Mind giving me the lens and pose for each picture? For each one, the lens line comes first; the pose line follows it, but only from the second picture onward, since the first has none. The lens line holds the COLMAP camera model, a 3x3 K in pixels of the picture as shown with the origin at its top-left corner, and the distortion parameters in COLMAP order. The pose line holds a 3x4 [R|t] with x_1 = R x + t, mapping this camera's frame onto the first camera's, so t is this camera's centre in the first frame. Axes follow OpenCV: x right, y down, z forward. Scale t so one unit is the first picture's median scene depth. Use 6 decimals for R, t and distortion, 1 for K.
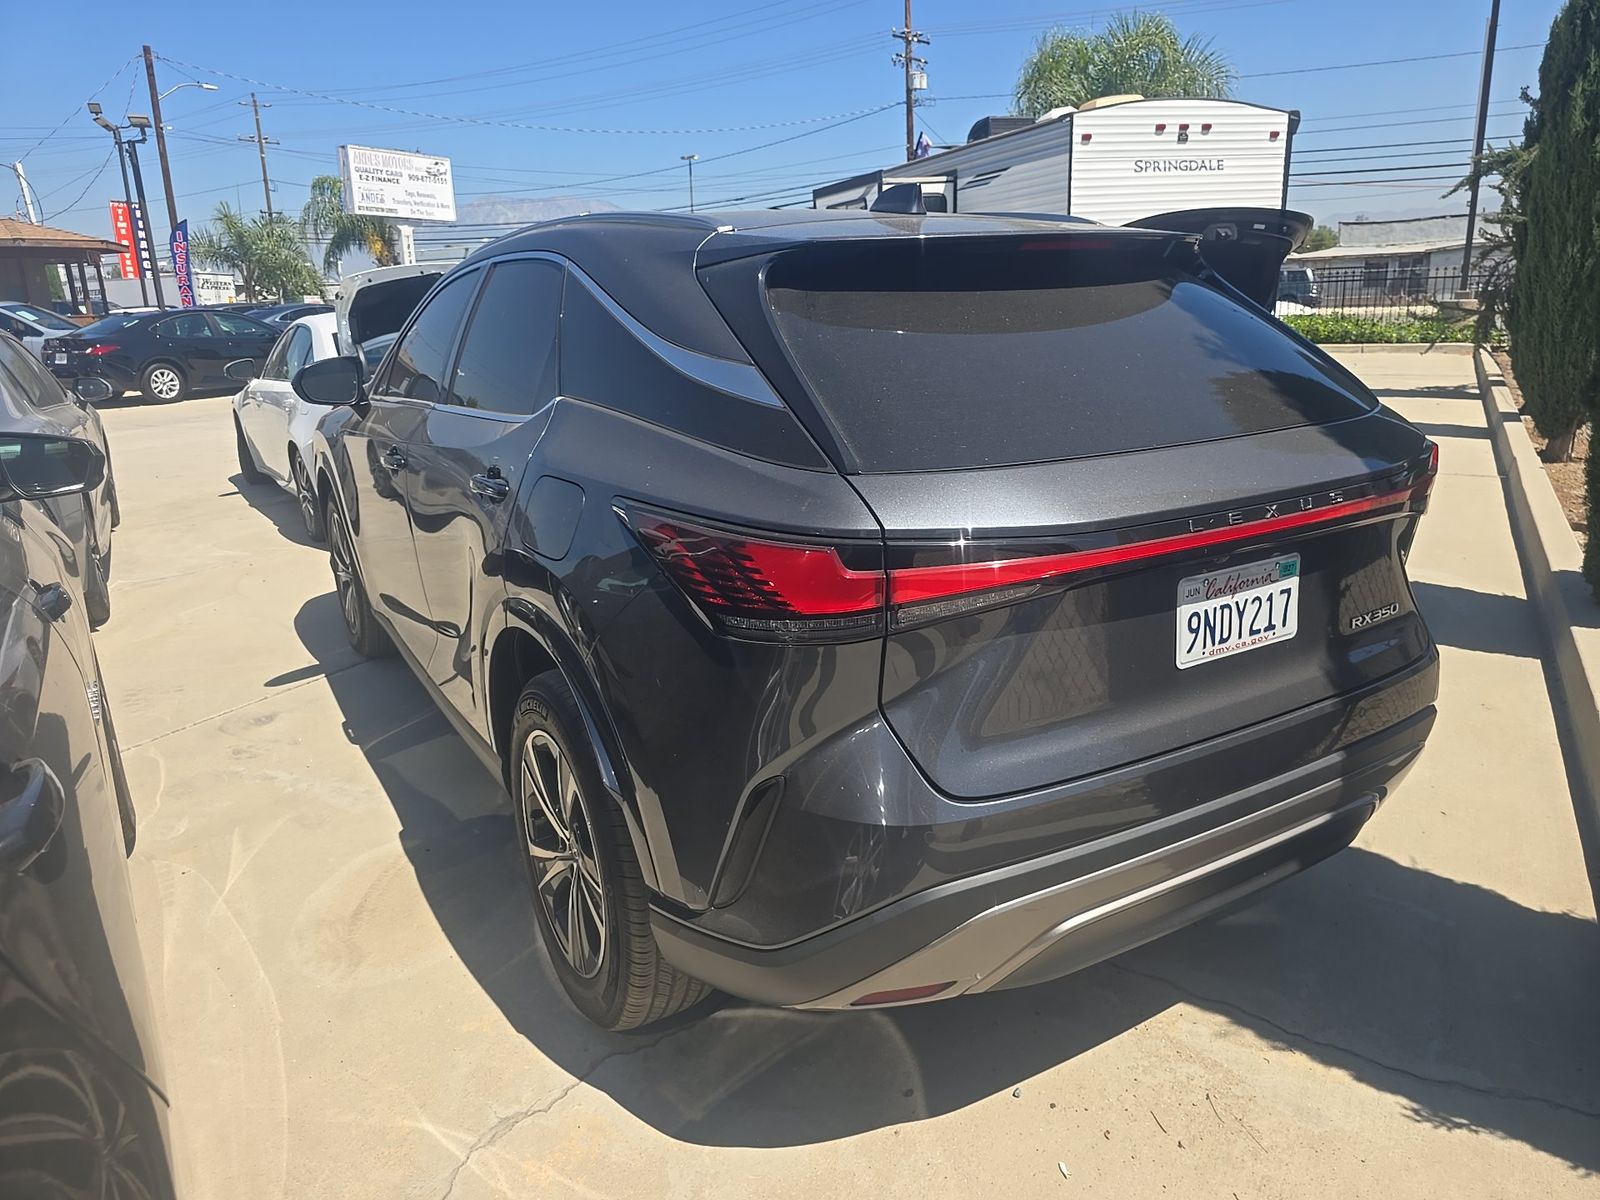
lens RADIAL K [[1064.4, 0, 797.6], [0, 1064.4, 613.1], [0, 0, 1]] dist [0.022745, -0.019031]
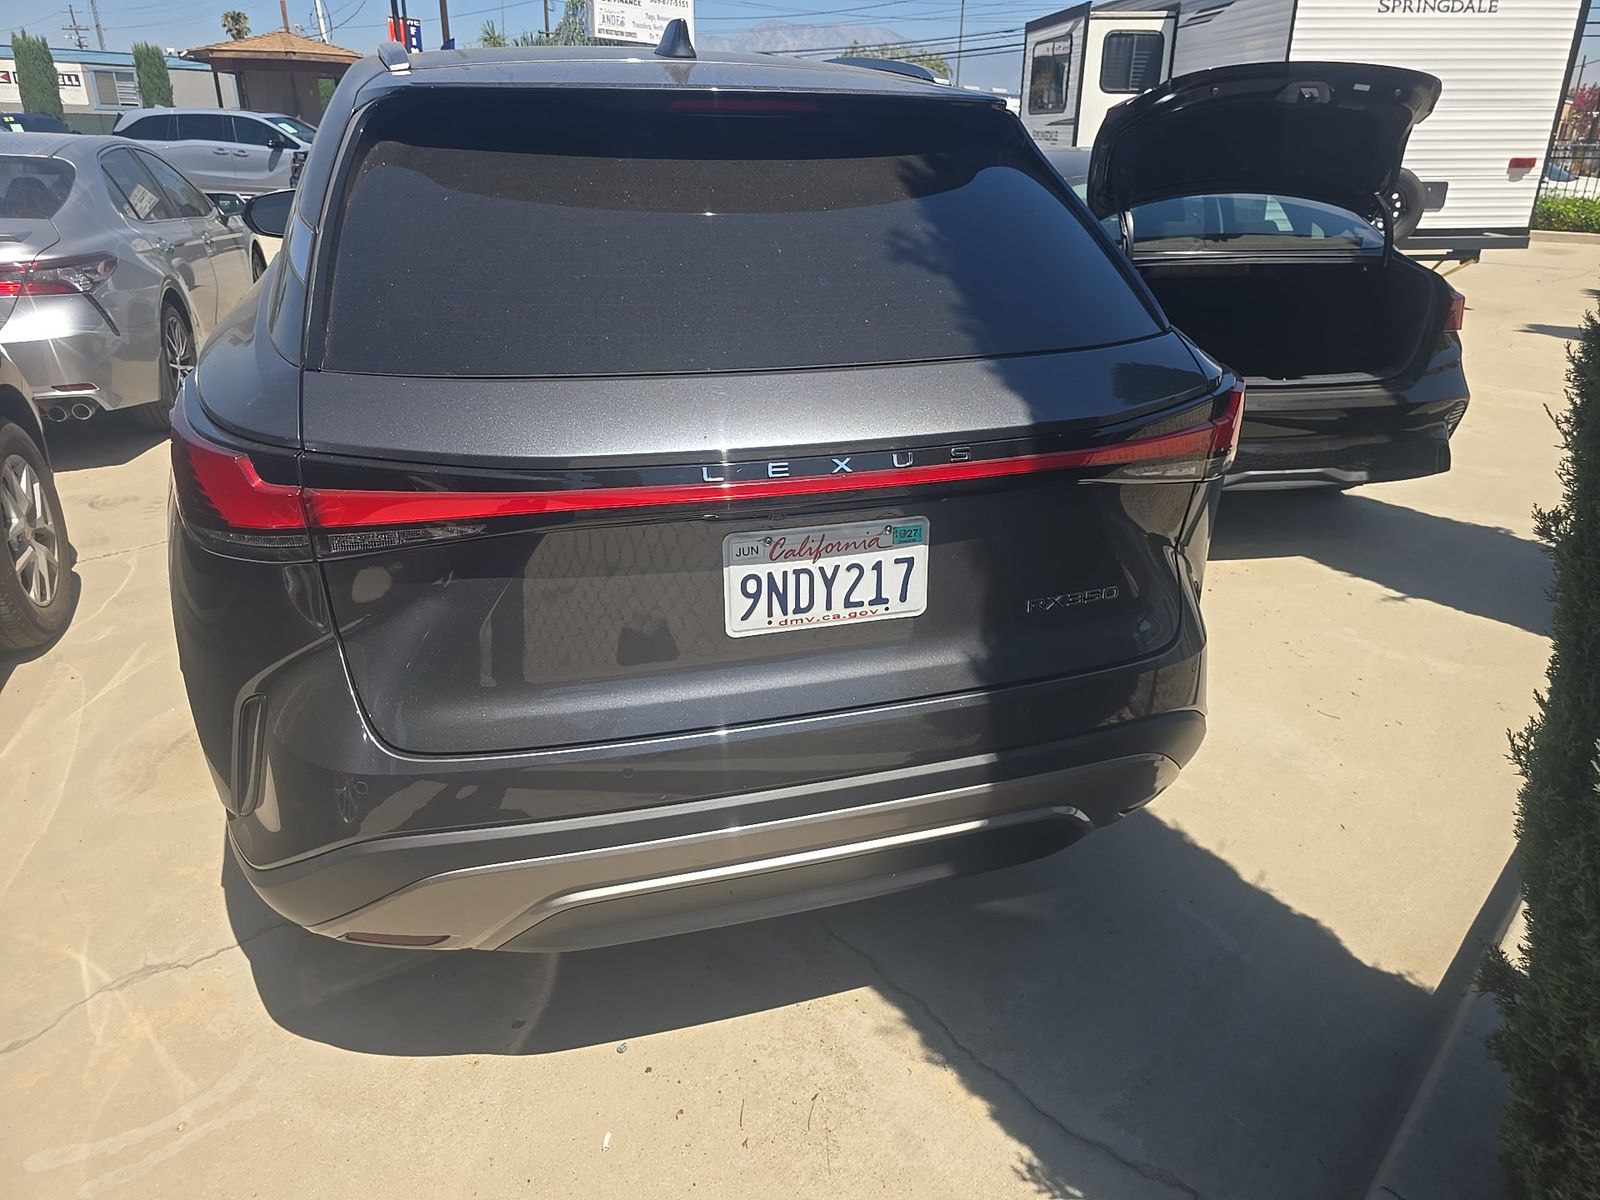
lens RADIAL K [[1064.4, 0, 796.1], [0, 1064.4, 597.1], [0, 0, 1]] dist [0.022745, -0.019031]
pose [[0.971447, 0.132396, -0.196879, 0.480051], [-0.108155, 0.985703, 0.129200, -0.079898], [0.211169, -0.104218, 0.971878, 0.156666]]
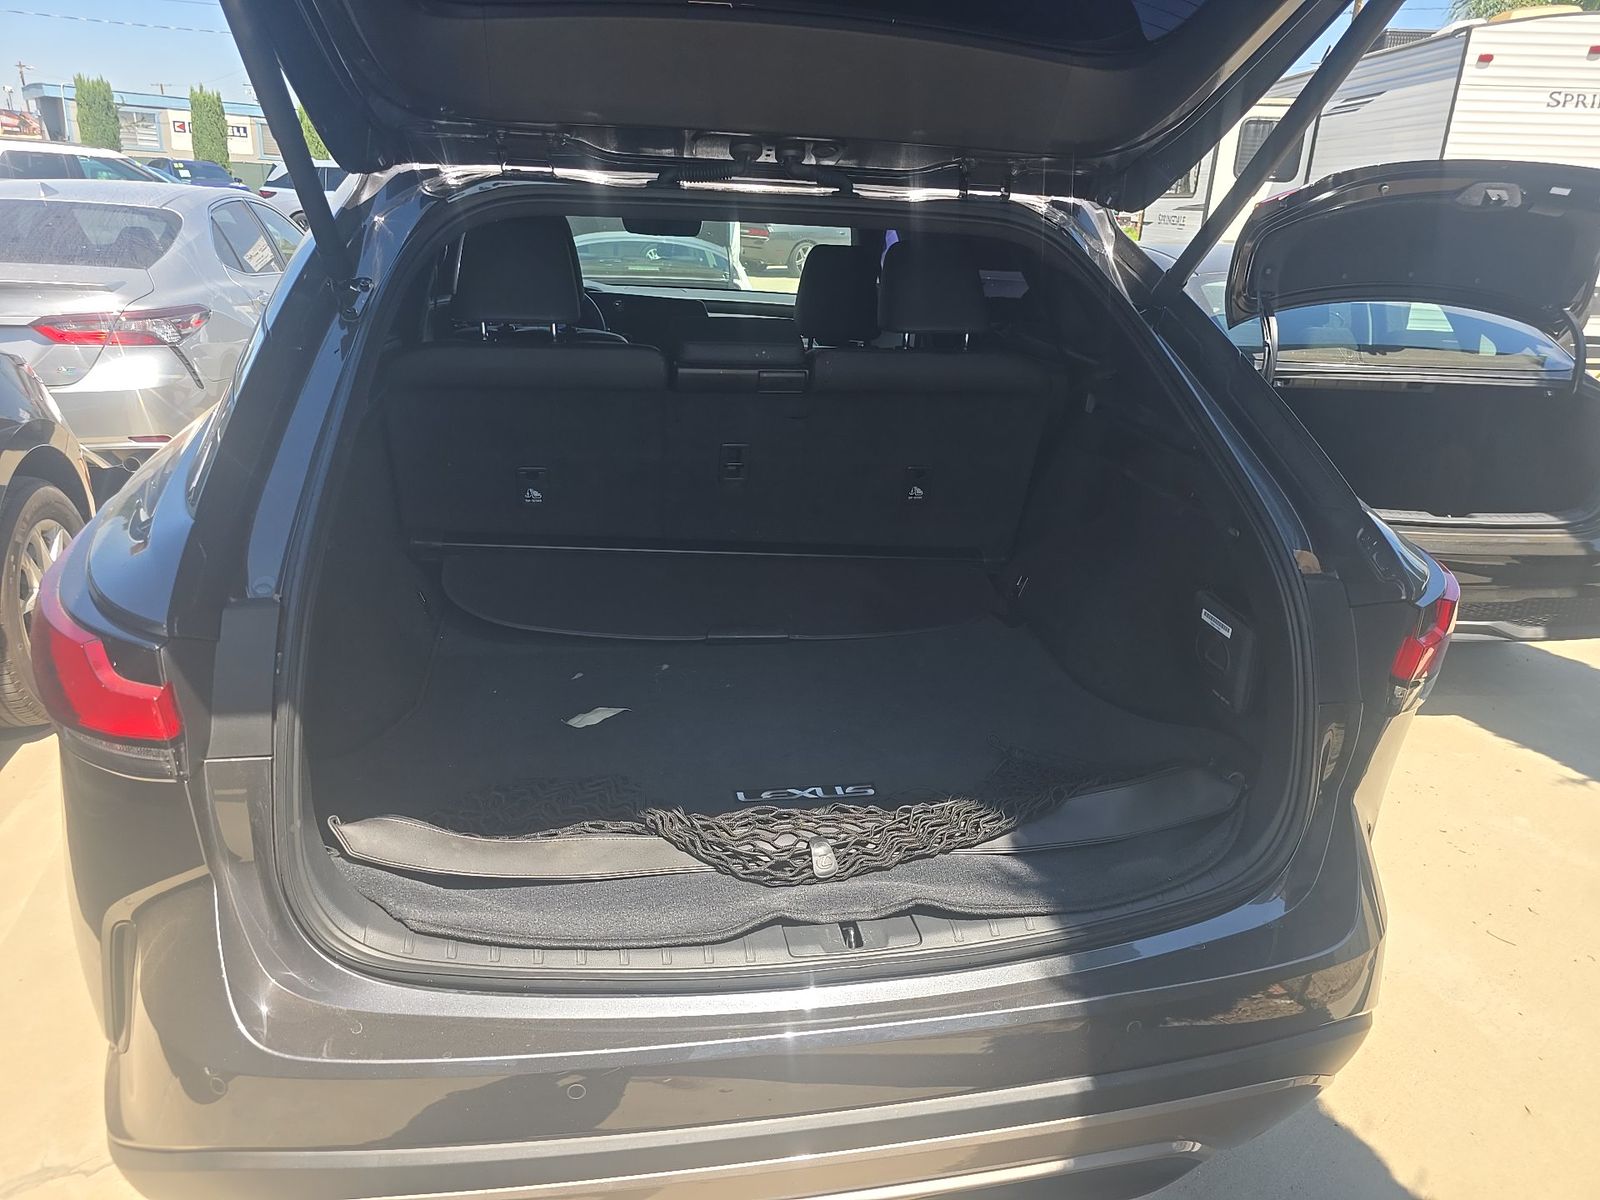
lens RADIAL K [[1064.4, 0, 792.1], [0, 1064.4, 598.6], [0, 0, 1]] dist [0.022745, -0.019031]
pose [[0.938356, 0.189197, -0.289295, 0.450841], [-0.170818, 0.981387, 0.087758, -0.155768], [0.300514, -0.032932, 0.953209, 0.348437]]
